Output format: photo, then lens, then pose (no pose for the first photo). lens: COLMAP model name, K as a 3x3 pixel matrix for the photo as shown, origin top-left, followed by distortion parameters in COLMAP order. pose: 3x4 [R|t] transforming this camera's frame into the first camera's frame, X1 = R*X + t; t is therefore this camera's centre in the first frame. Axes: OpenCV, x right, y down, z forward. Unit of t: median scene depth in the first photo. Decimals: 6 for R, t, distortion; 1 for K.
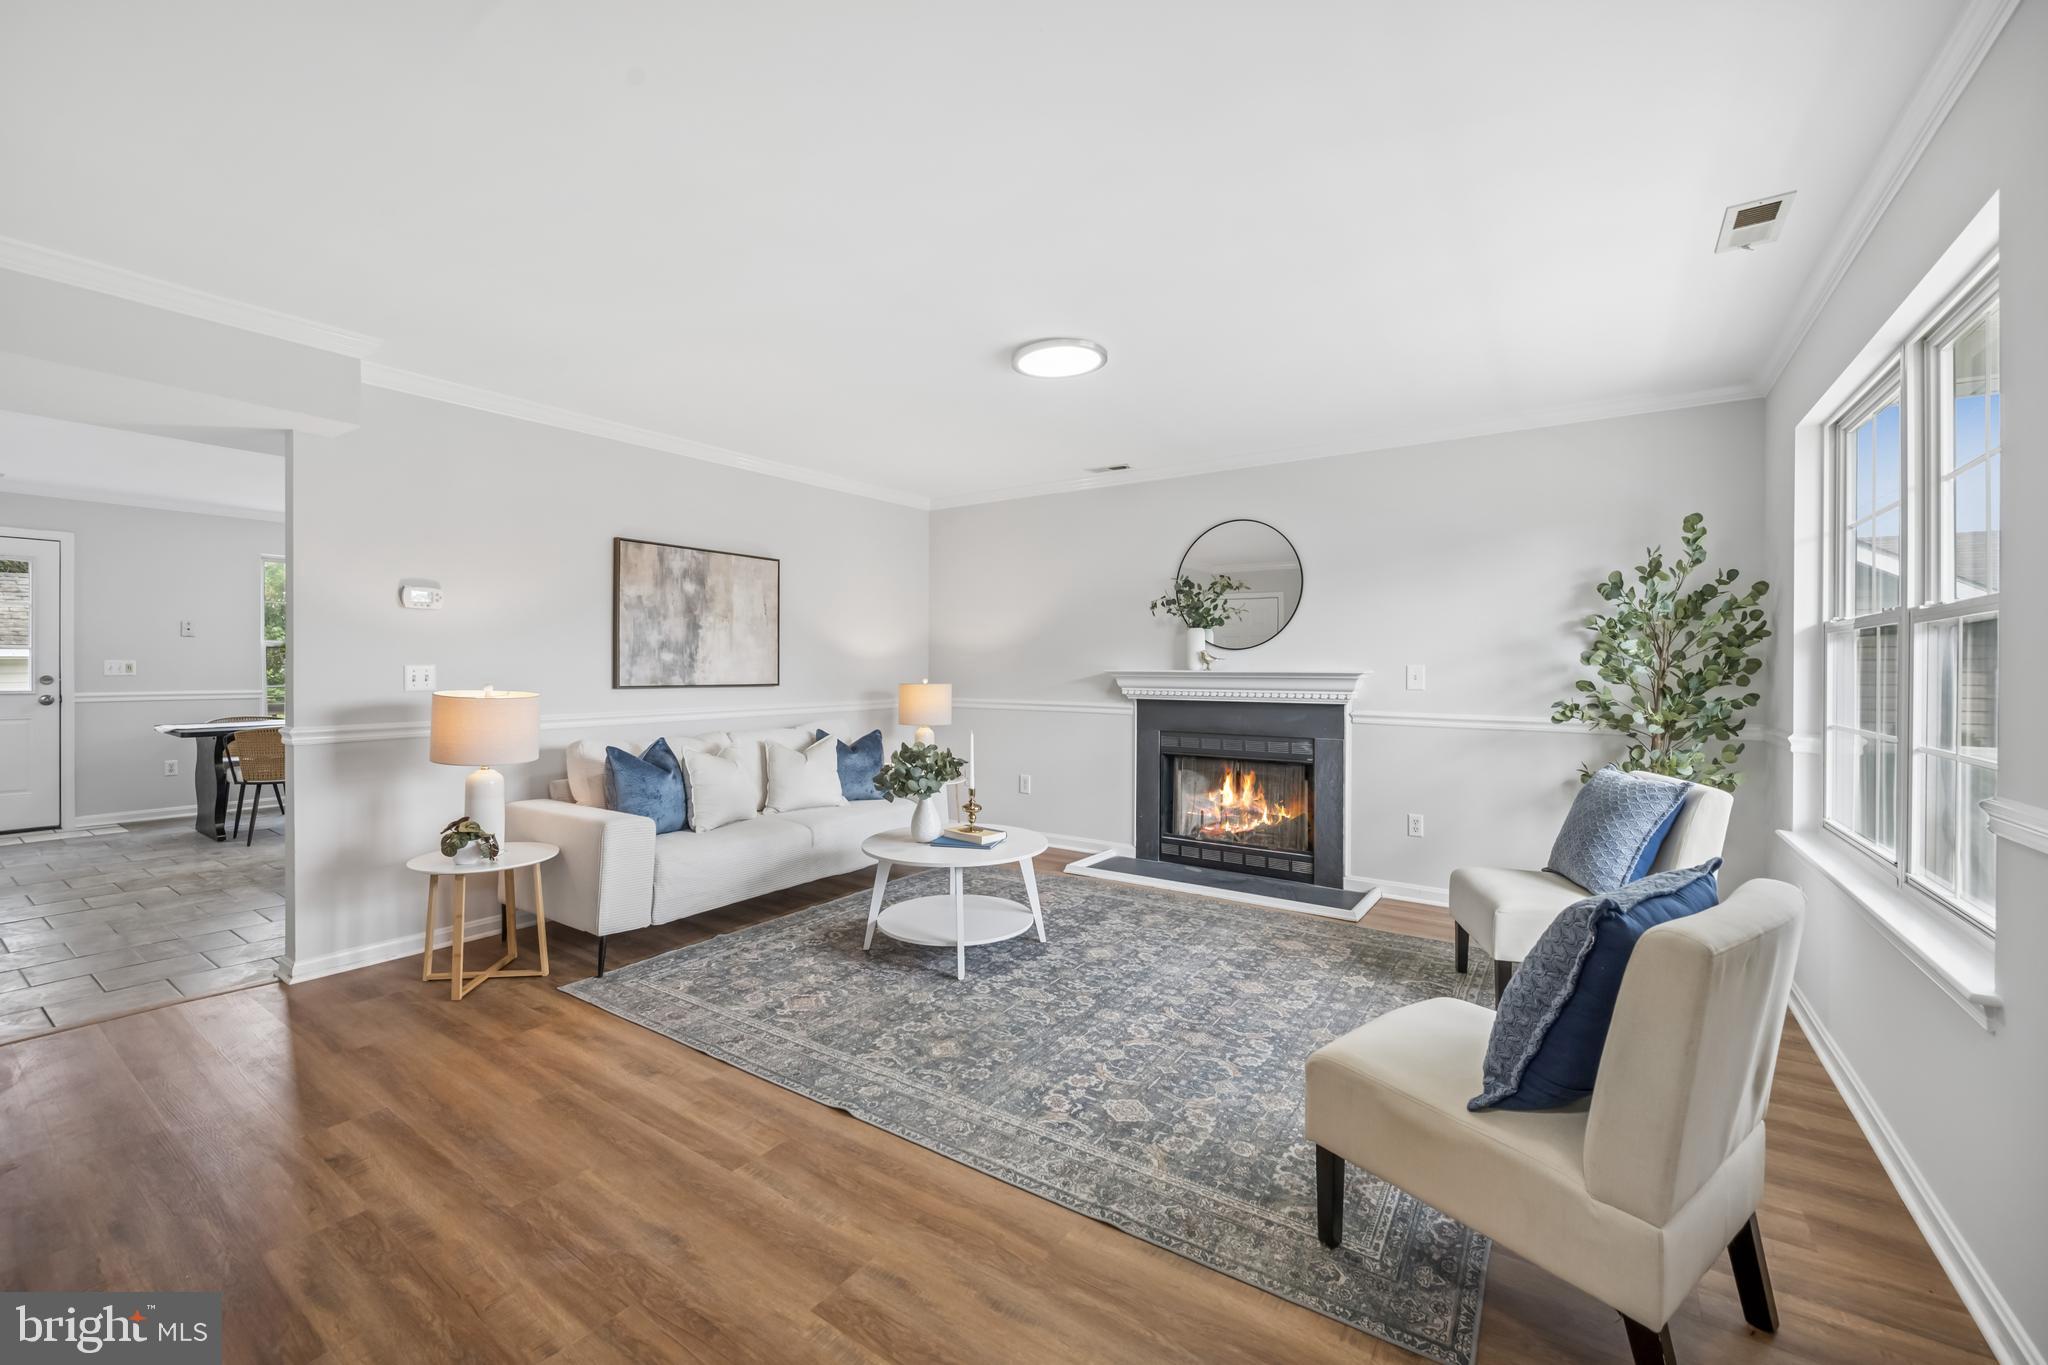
lens RADIAL K [[812.8, 0, 1024.0], [0, 812.8, 662.4], [0, 0, 1]] dist [0.000661, 0.000025]
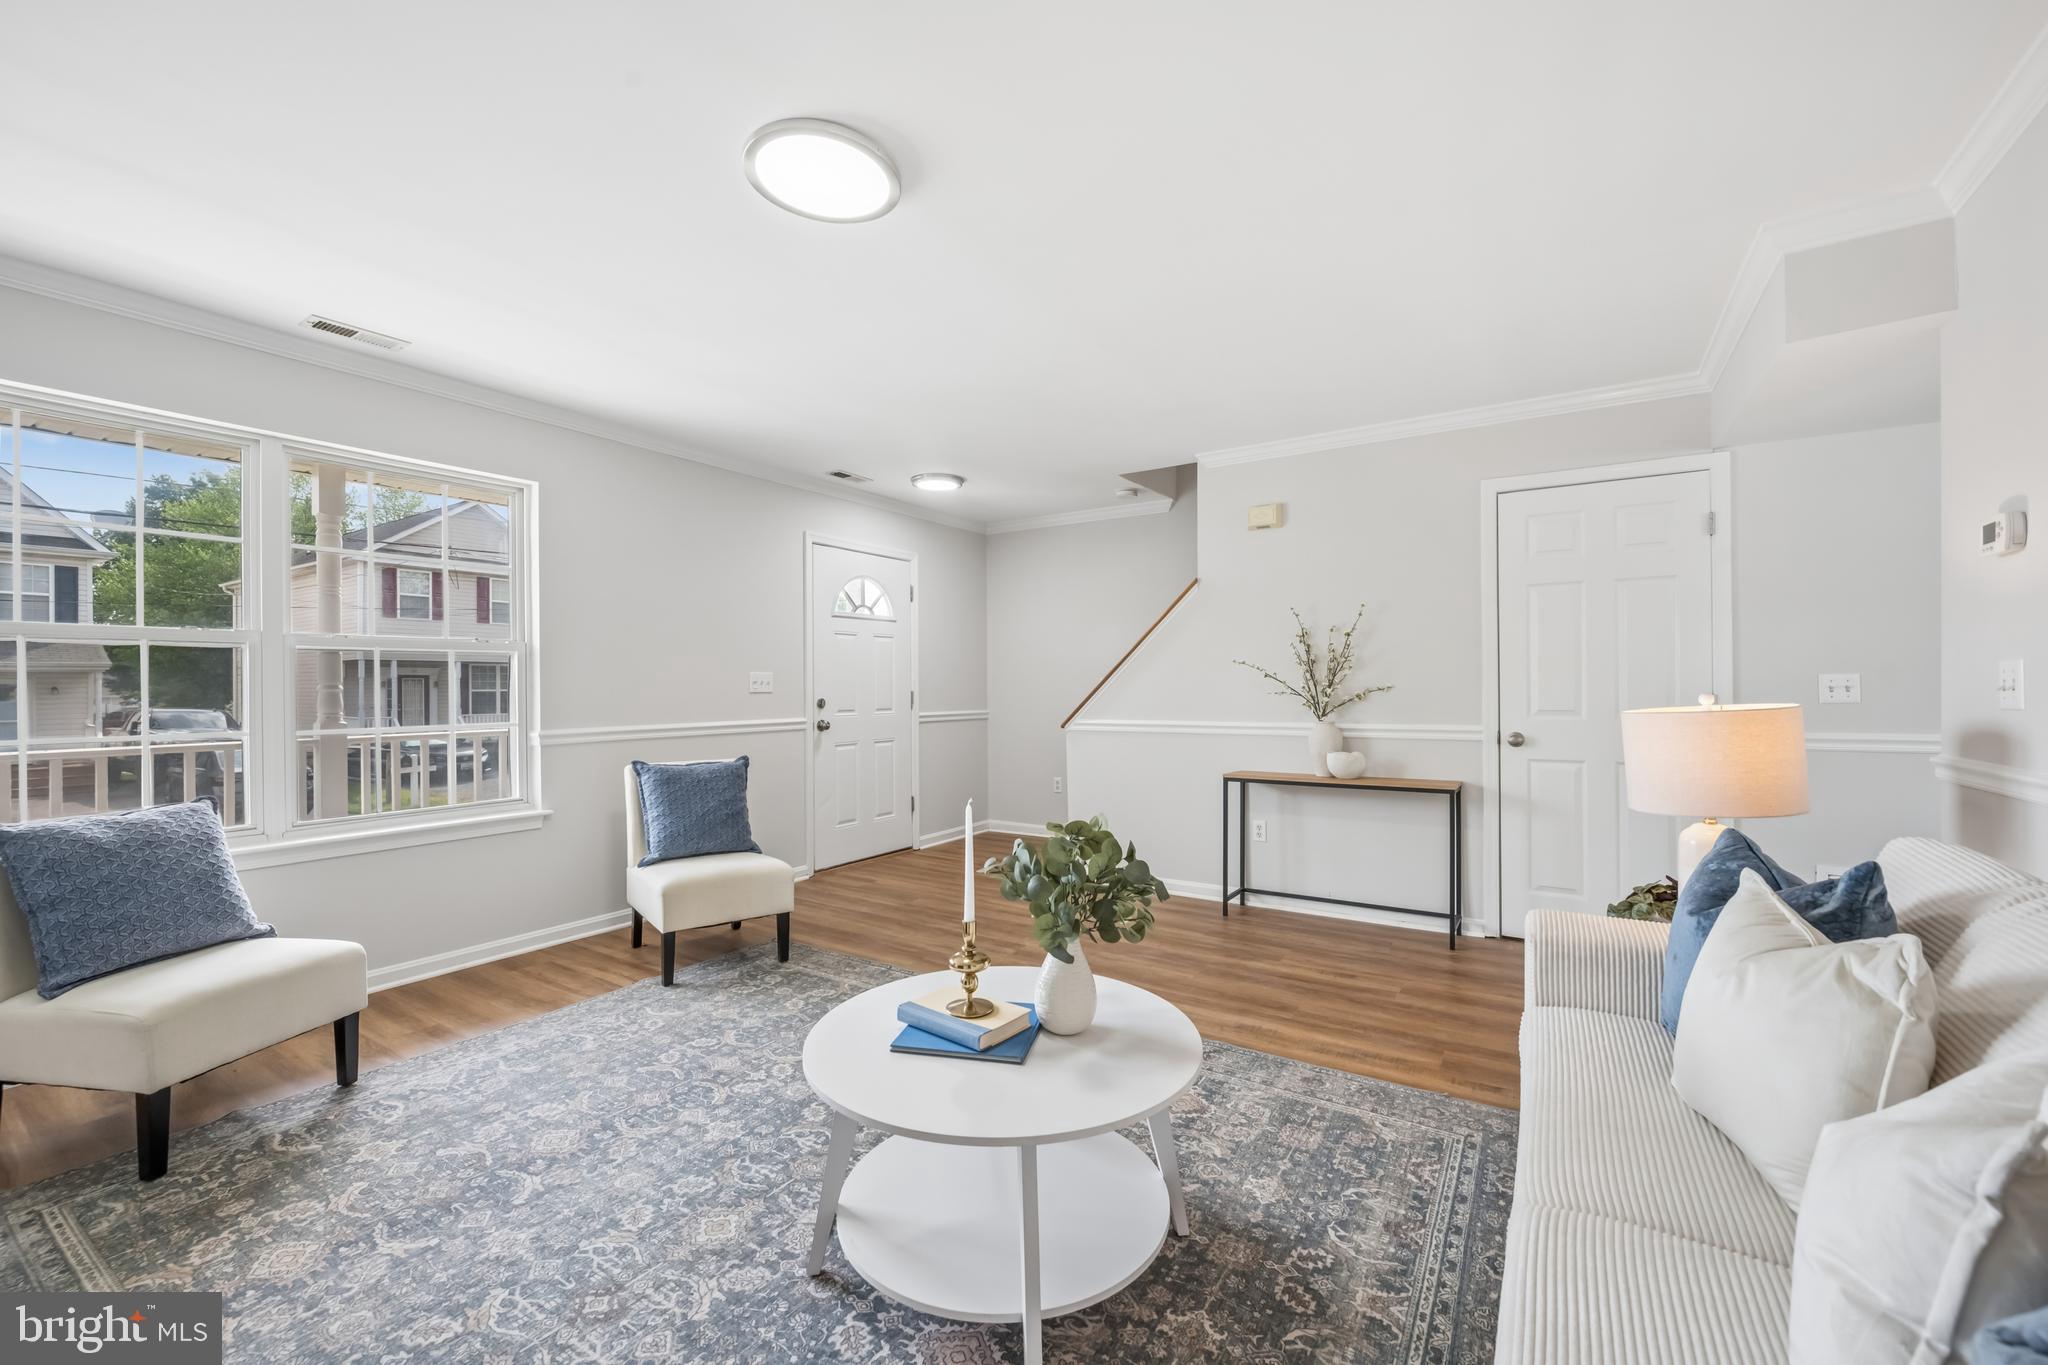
lens RADIAL K [[798.2, 0, 1036.8], [0, 798.2, 680.2], [0, 0, 1]] dist [-0.002203, 0.000120]
pose [[-0.999075, 0.003017, -0.042893, -0.080669], [0.003478, 0.999937, -0.010680, 0.017685], [0.042858, -0.010820, -0.999023, 1.410045]]
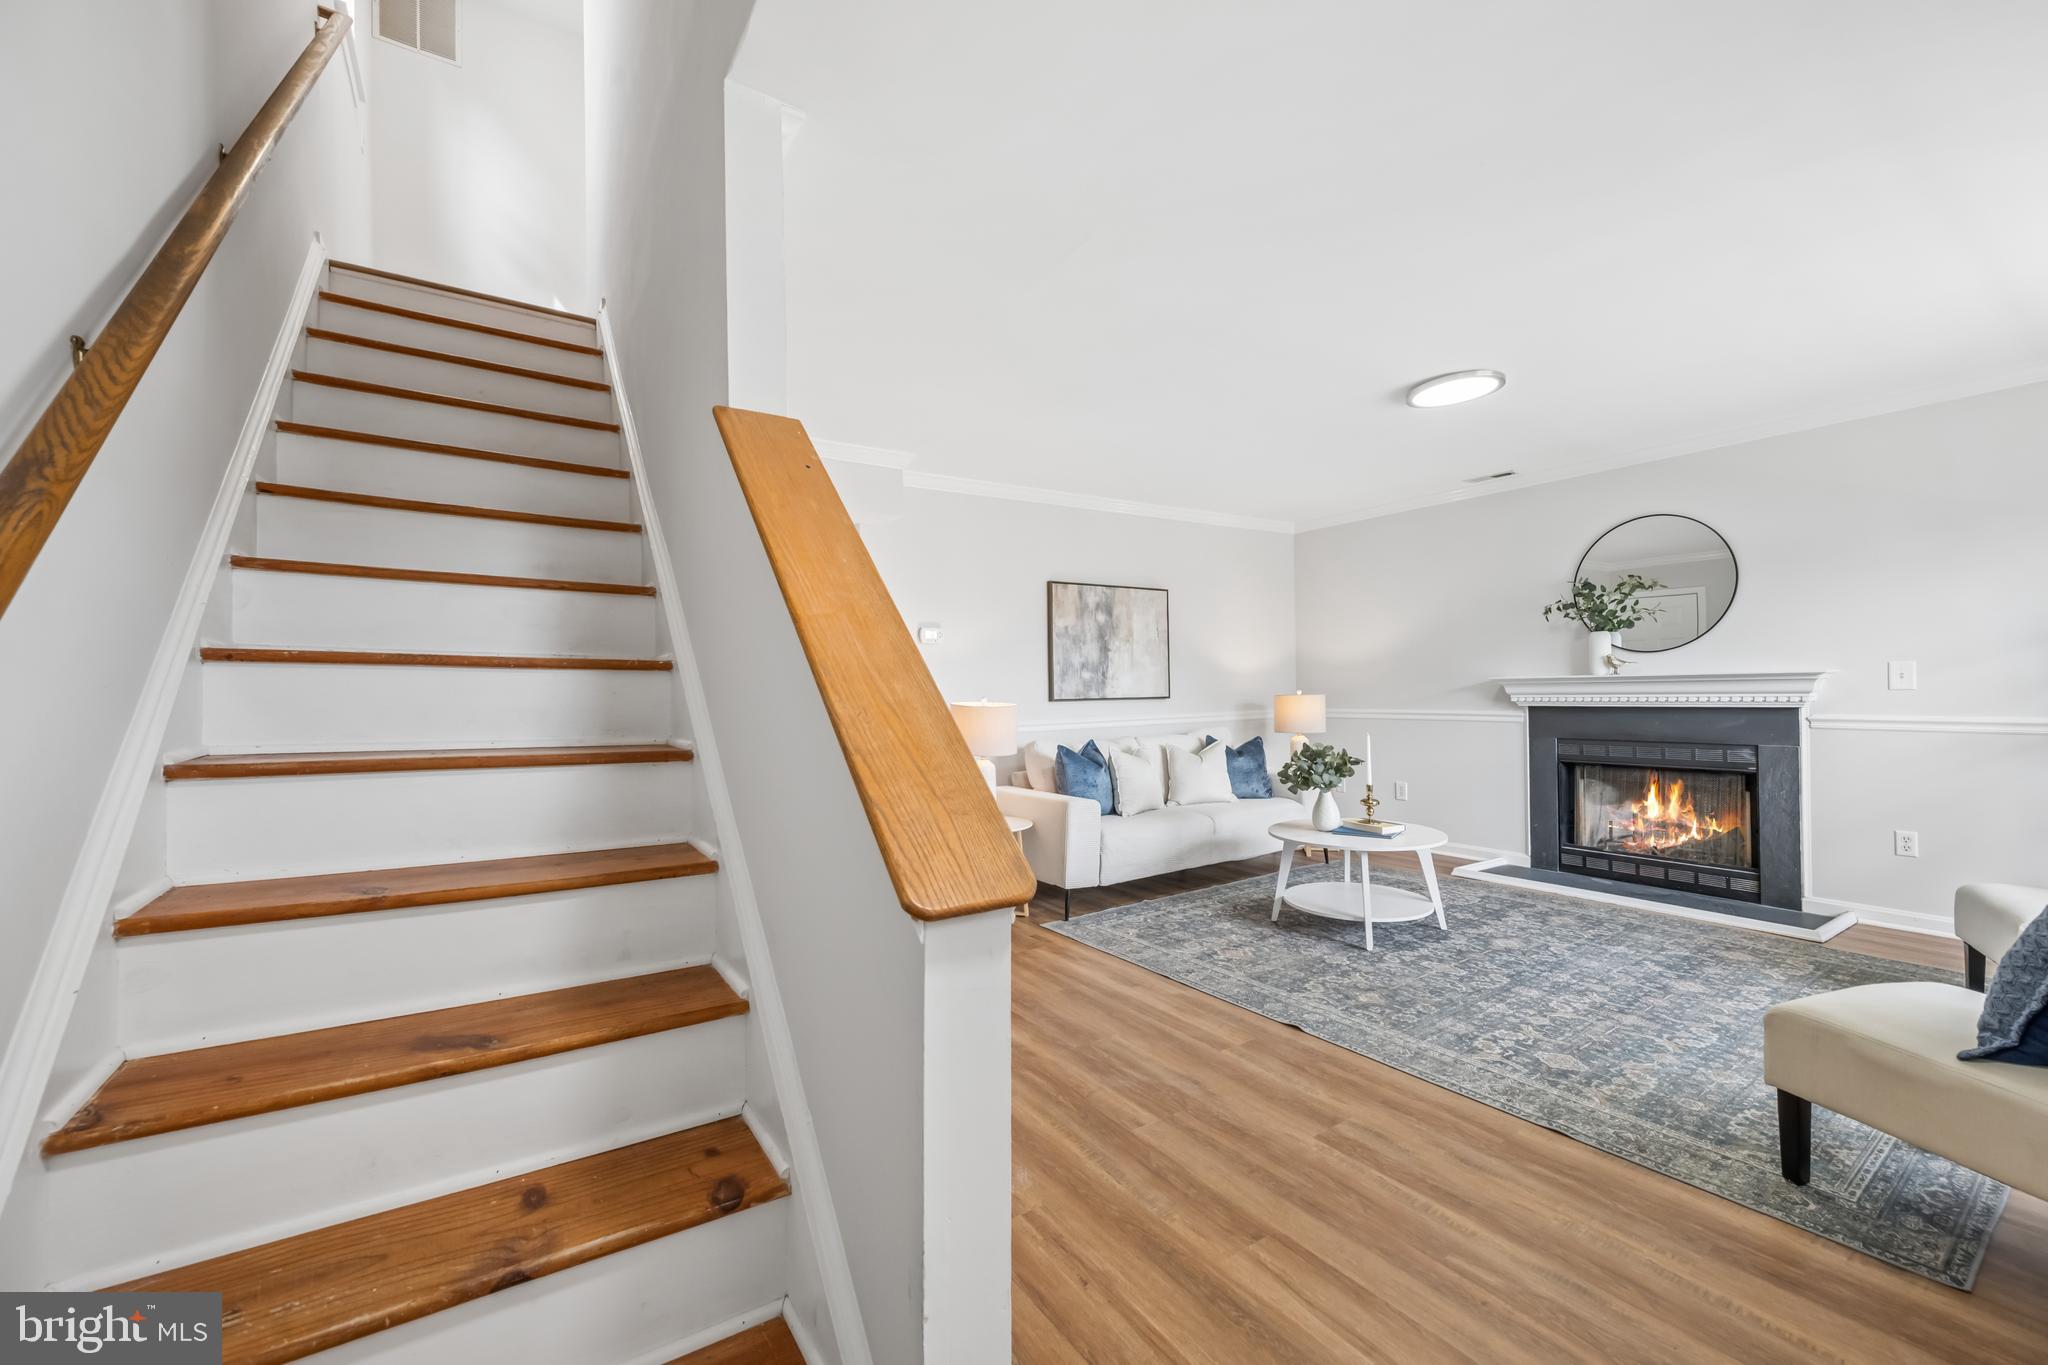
lens RADIAL K [[804.0, 0, 1028.1], [0, 804.0, 684.0], [0, 0, 1]] dist [-0.001597, 0.000176]
pose [[0.925751, -0.022594, -0.377457, -0.074511], [0.022709, 0.999734, -0.004146, 0.011278], [0.377450, -0.004733, 0.926018, -0.182565]]
